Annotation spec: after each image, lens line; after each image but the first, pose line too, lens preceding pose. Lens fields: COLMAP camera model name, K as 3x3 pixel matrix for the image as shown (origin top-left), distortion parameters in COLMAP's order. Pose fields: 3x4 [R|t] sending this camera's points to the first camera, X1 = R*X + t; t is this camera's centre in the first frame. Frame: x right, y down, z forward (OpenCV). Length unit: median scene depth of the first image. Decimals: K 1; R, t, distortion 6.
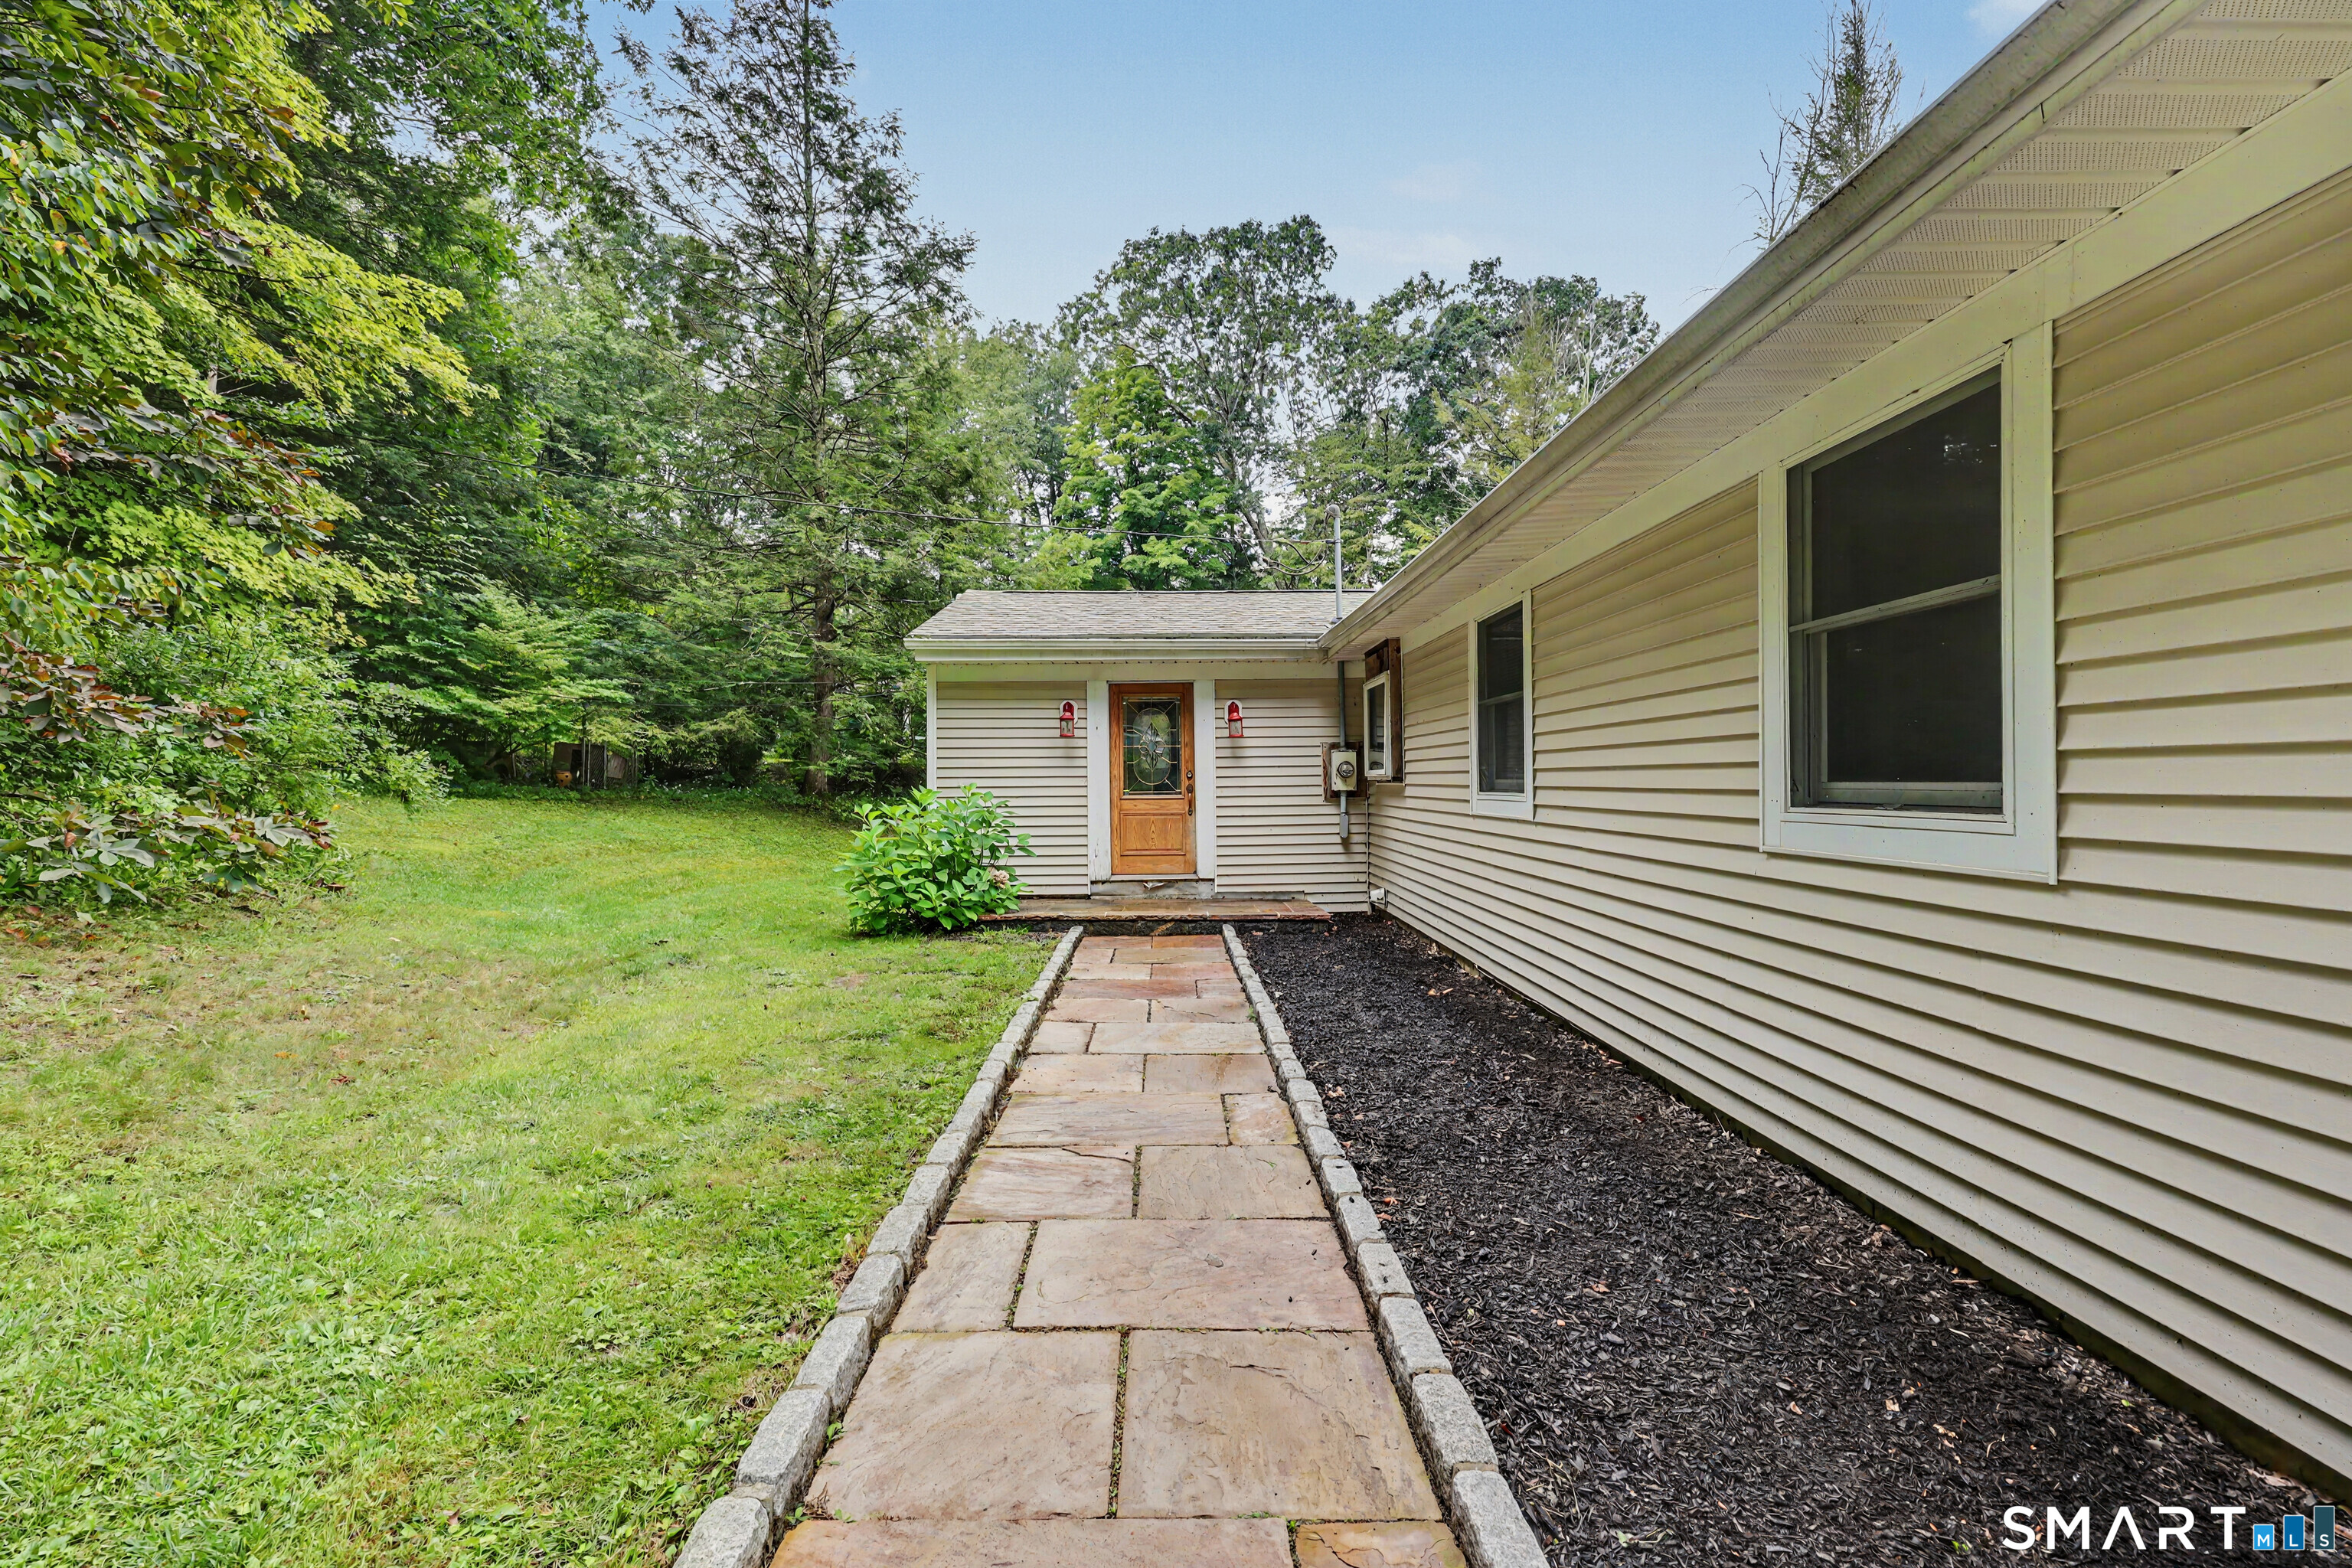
lens RADIAL K [[960.2, 0, 1186.5], [0, 960.2, 779.0], [0, 0, 1]] dist [-0.002136, 0.000106]
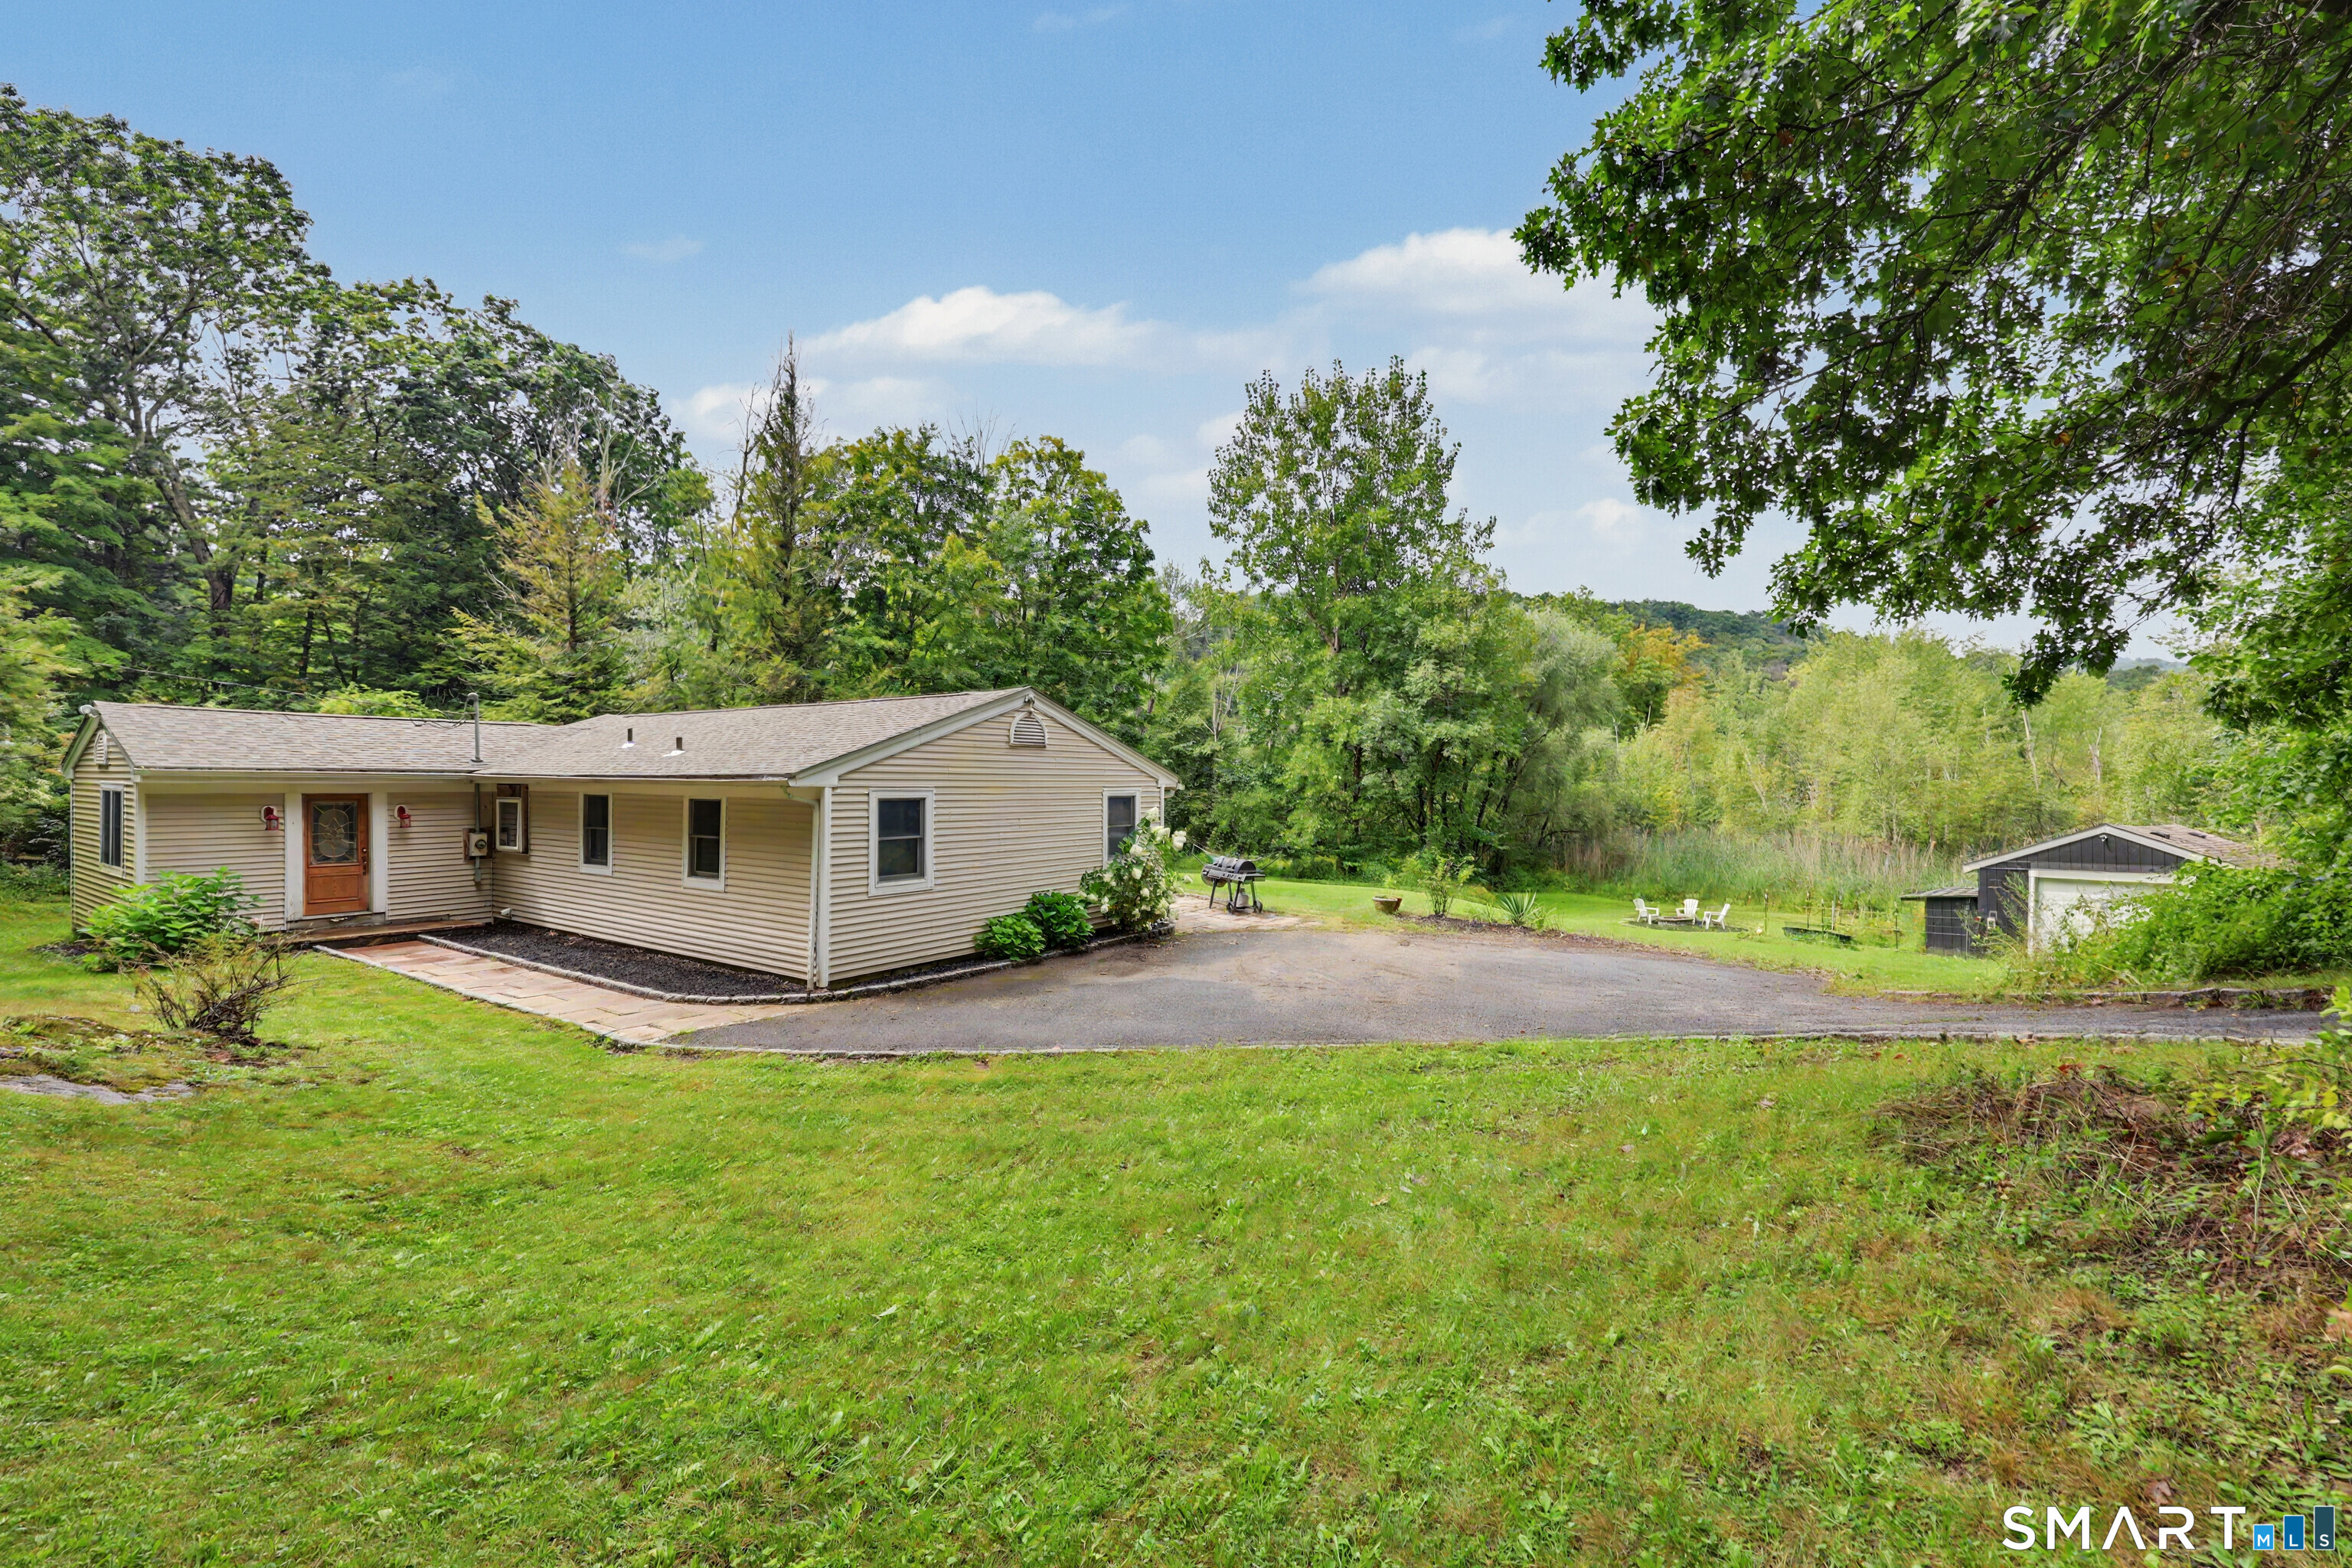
lens RADIAL K [[960.2, 0, 1186.5], [0, 960.2, 779.0], [0, 0, 1]] dist [-0.002136, 0.000106]
pose [[0.578282, 0.012940, 0.815734, -0.525297], [-0.012792, 0.999895, -0.006793, -0.133683], [-0.815737, -0.006507, 0.578387, -1.088309]]
